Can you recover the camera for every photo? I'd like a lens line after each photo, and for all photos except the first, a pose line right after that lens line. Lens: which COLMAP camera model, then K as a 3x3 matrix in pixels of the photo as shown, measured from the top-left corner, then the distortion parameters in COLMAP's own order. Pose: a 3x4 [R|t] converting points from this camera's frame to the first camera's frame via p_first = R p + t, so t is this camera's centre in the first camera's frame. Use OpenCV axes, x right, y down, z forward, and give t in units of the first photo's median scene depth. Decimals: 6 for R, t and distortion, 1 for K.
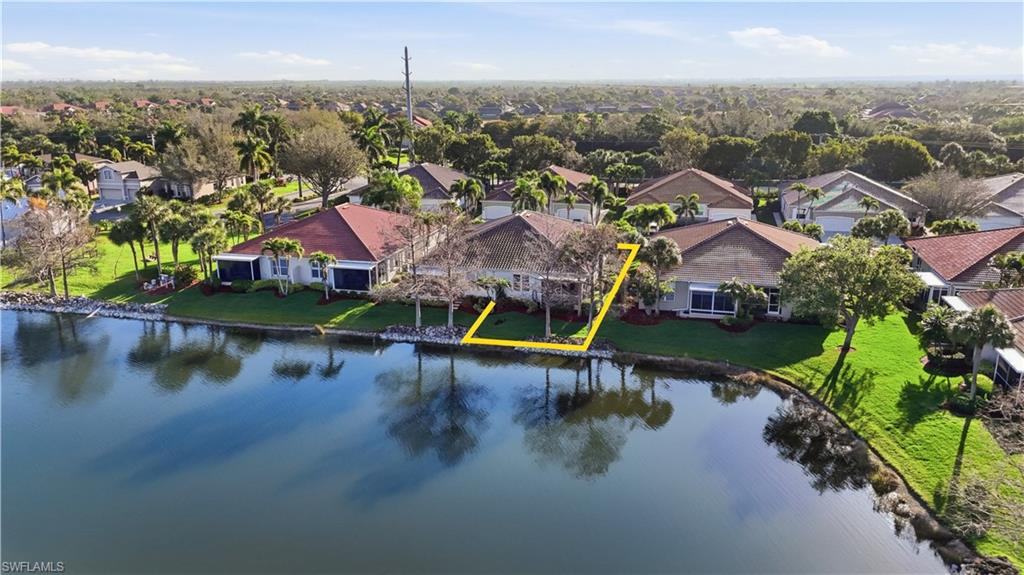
lens RADIAL K [[746.3, 0, 518.6], [0, 746.3, 285.6], [0, 0, 1]] dist [0.047584, -0.021837]
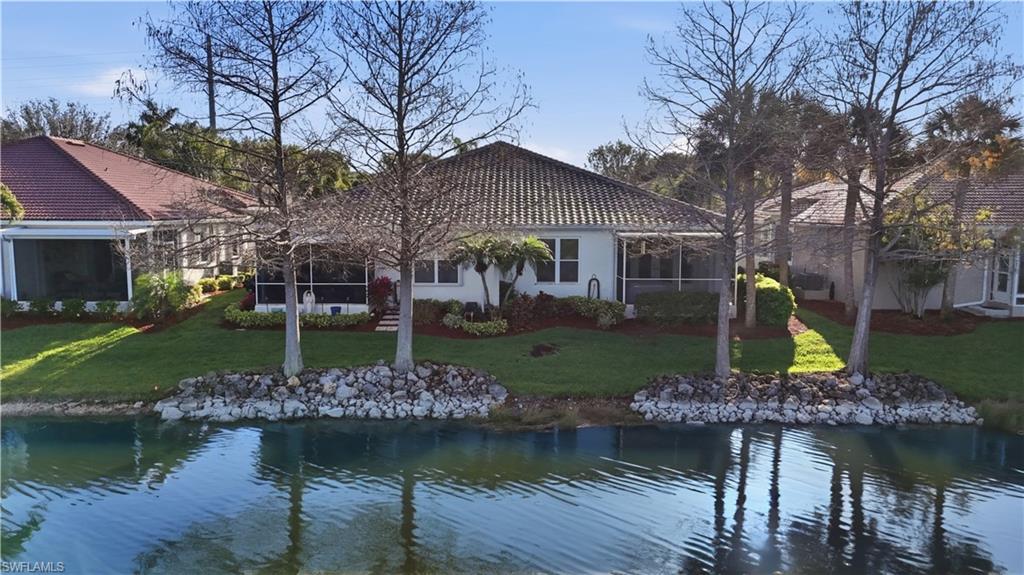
lens RADIAL K [[746.3, 0, 509.5], [0, 746.3, 282.6], [0, 0, 1]] dist [0.047584, -0.021837]
pose [[0.969228, -0.017513, 0.245539, -0.111019], [0.058045, 0.985599, -0.158825, 0.064986], [-0.239222, 0.168190, 0.956287, 0.611147]]
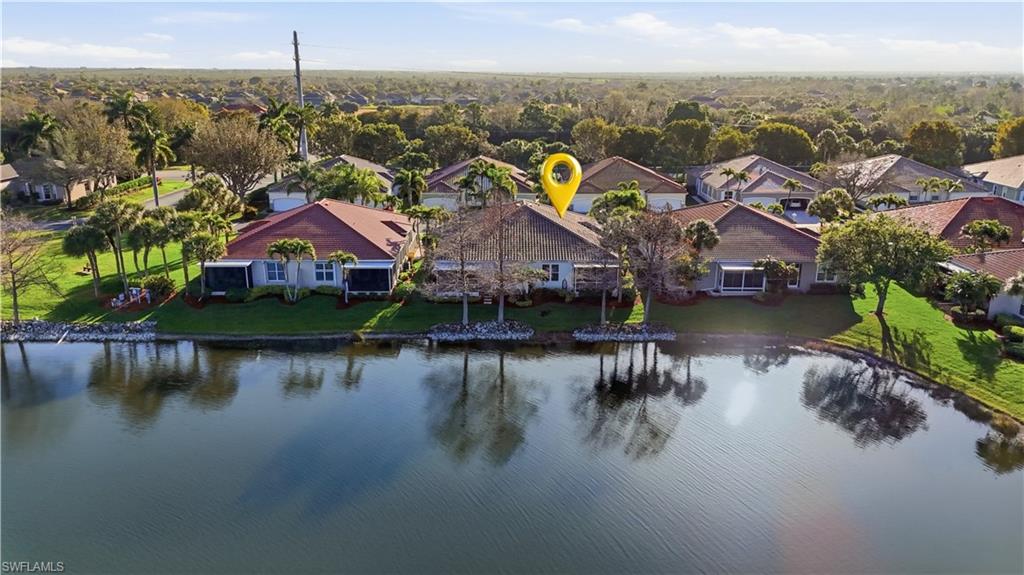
lens RADIAL K [[746.3, 0, 512.4], [0, 746.3, 290.1], [0, 0, 1]] dist [0.047584, -0.021837]
pose [[0.965808, -0.063288, 0.251416, -0.282127], [0.059639, 0.997975, 0.022115, -0.005499], [-0.252307, -0.006365, 0.967626, 0.055780]]
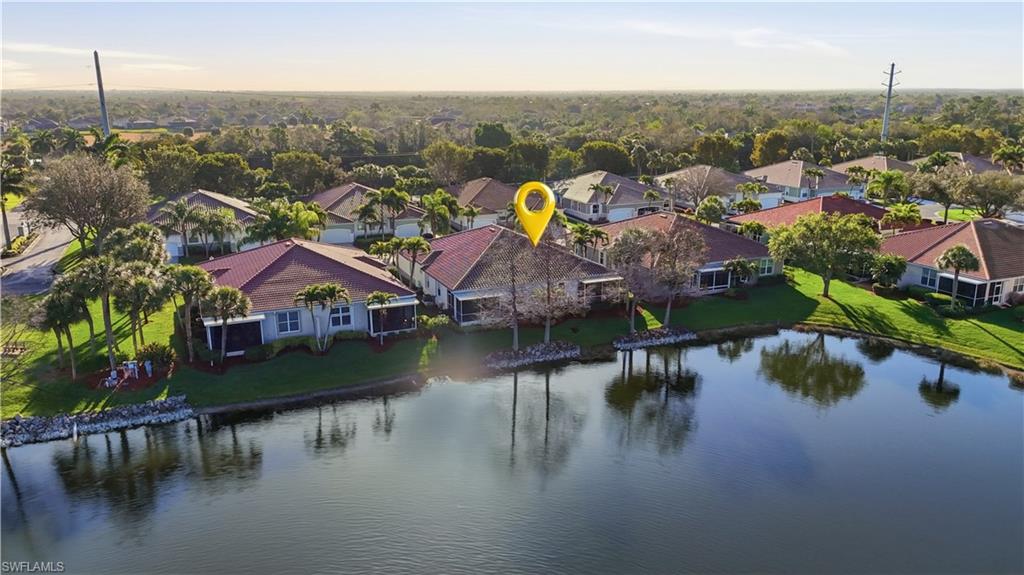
lens RADIAL K [[746.3, 0, 509.7], [0, 746.3, 308.0], [0, 0, 1]] dist [0.047584, -0.021837]
pose [[0.789403, -0.166297, 0.590922, -0.629262], [0.160151, 0.985063, 0.063272, -0.054240], [-0.592617, 0.044690, 0.804243, 0.208087]]
